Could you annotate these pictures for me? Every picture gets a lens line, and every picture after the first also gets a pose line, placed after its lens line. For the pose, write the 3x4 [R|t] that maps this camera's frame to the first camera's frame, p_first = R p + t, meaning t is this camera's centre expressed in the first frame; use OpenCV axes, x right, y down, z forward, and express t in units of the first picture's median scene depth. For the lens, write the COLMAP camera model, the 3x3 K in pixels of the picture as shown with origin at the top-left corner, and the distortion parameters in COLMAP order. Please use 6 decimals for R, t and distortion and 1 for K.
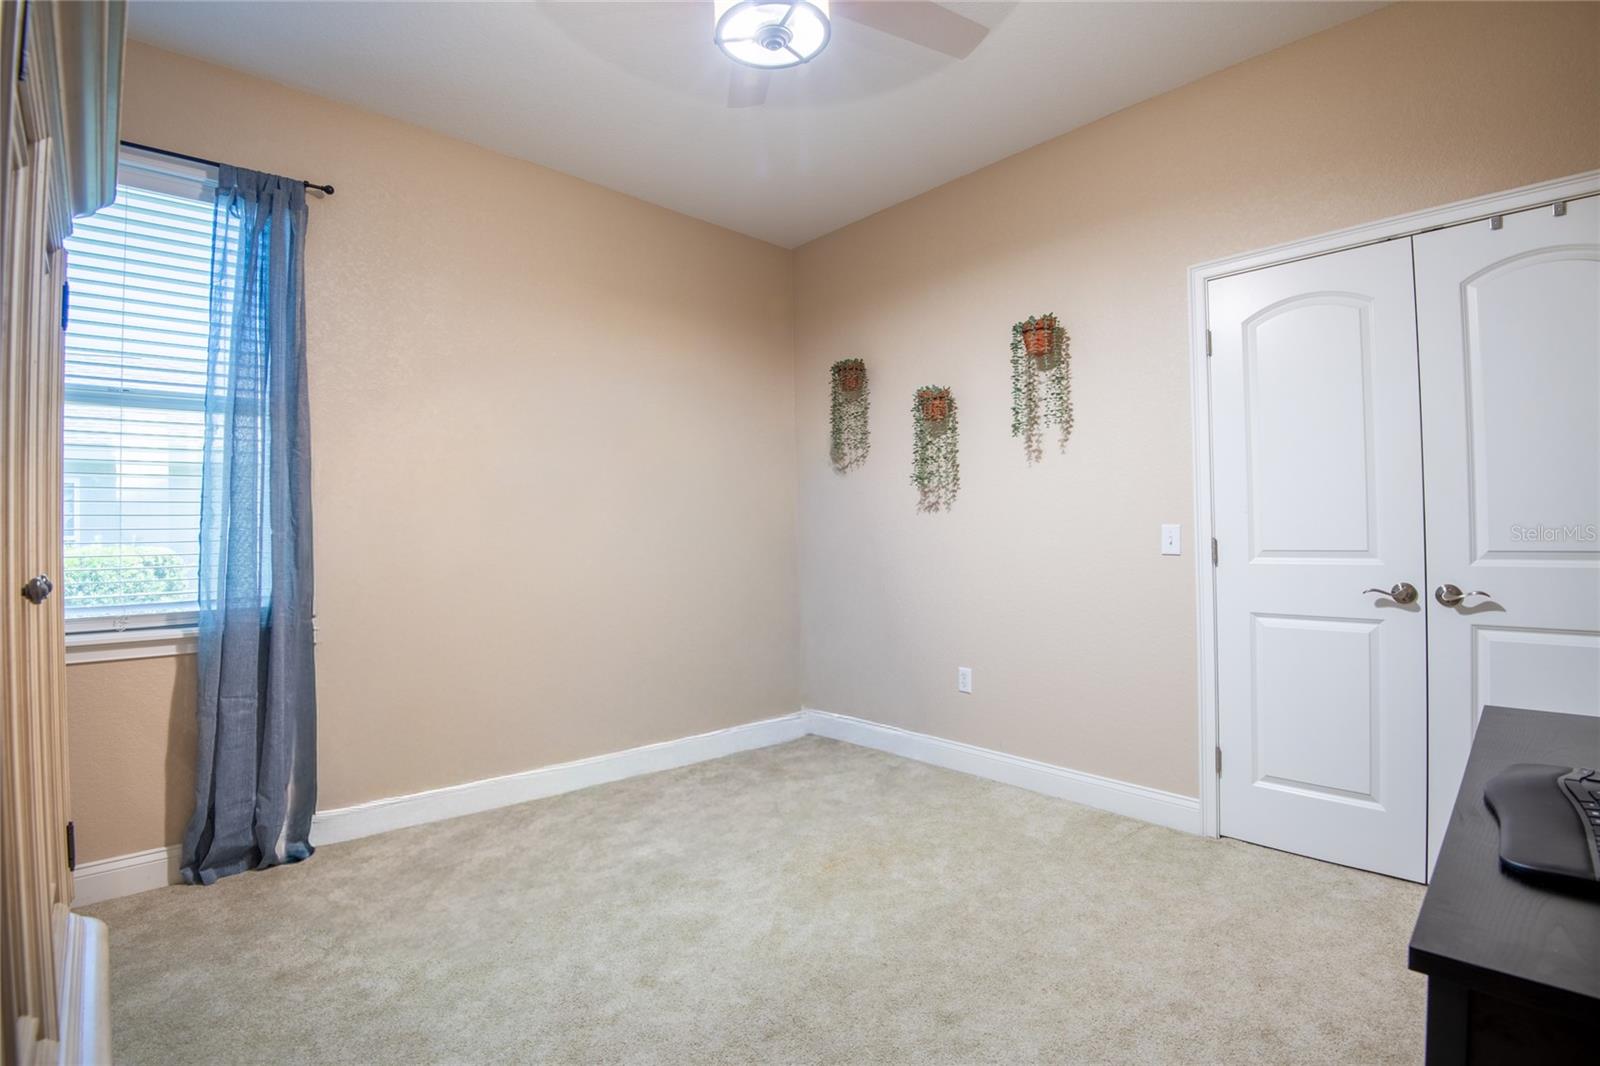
lens RADIAL K [[758.9, 0, 798.2], [0, 758.9, 529.1], [0, 0, 1]] dist [0.012094, -0.031333]
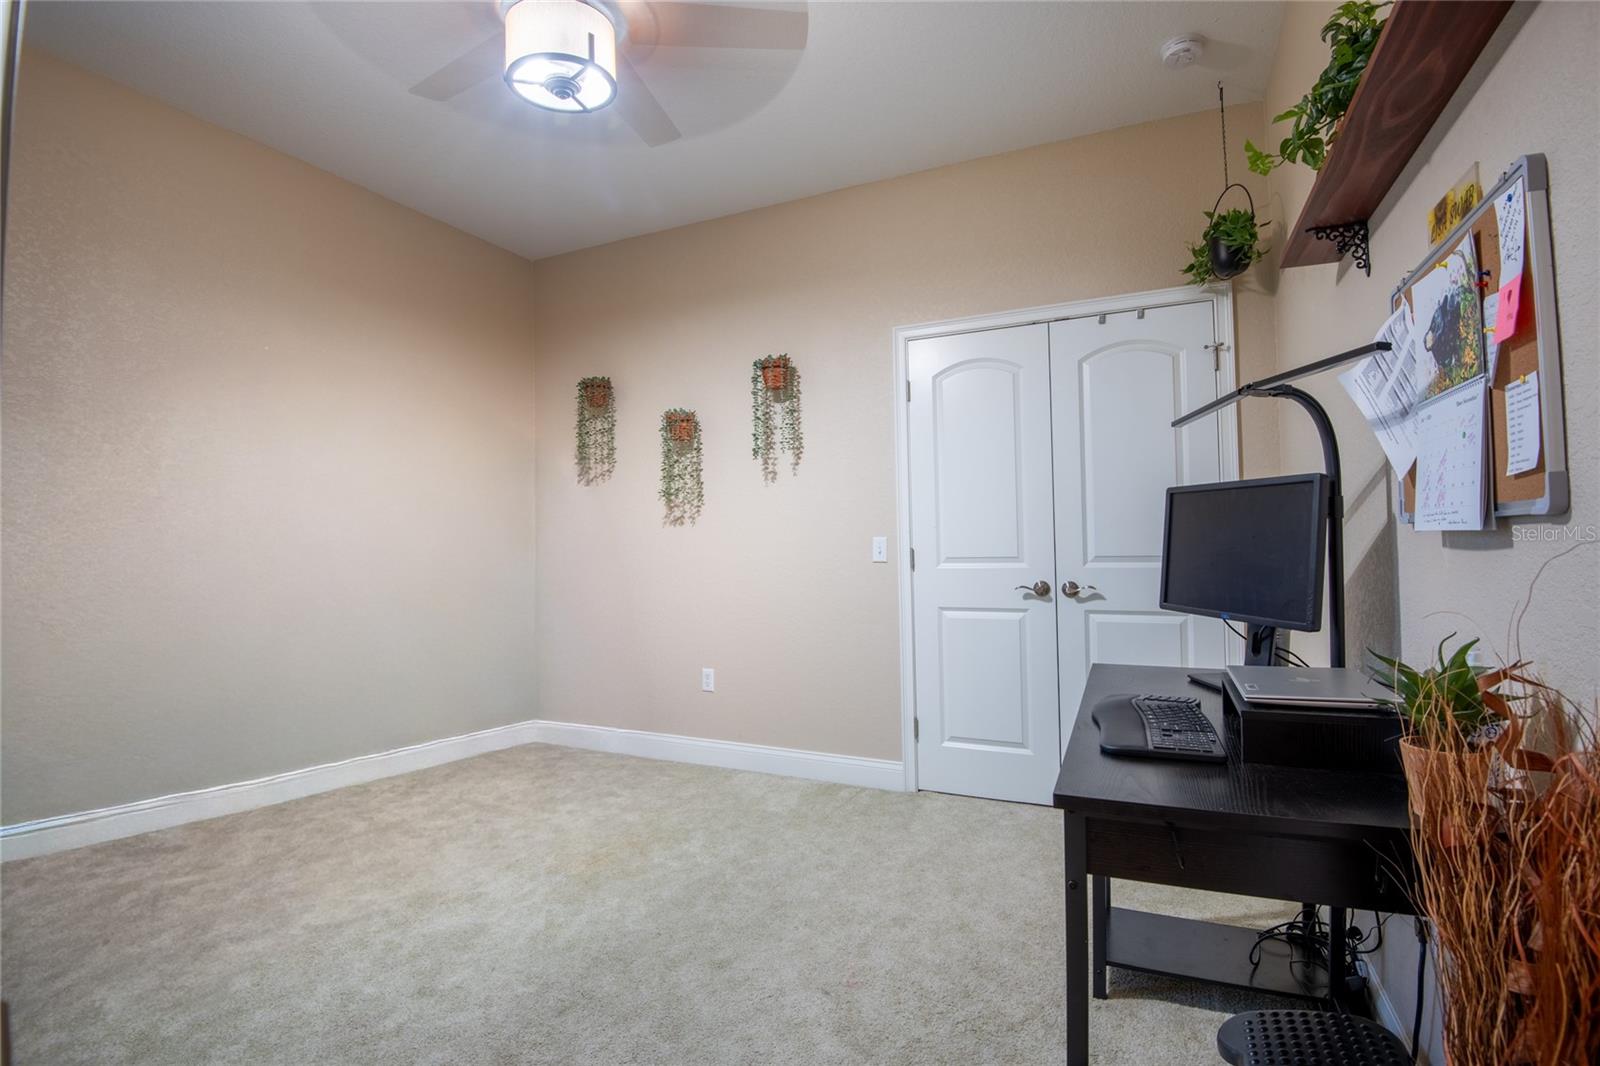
lens RADIAL K [[763.0, 0, 790.8], [0, 763.0, 532.5], [0, 0, 1]] dist [0.038270, -0.029622]
pose [[0.935091, 0.003183, 0.354395, -0.088408], [0.001238, 0.999924, -0.012249, 0.001344], [-0.354407, 0.011893, 0.935016, -0.105442]]
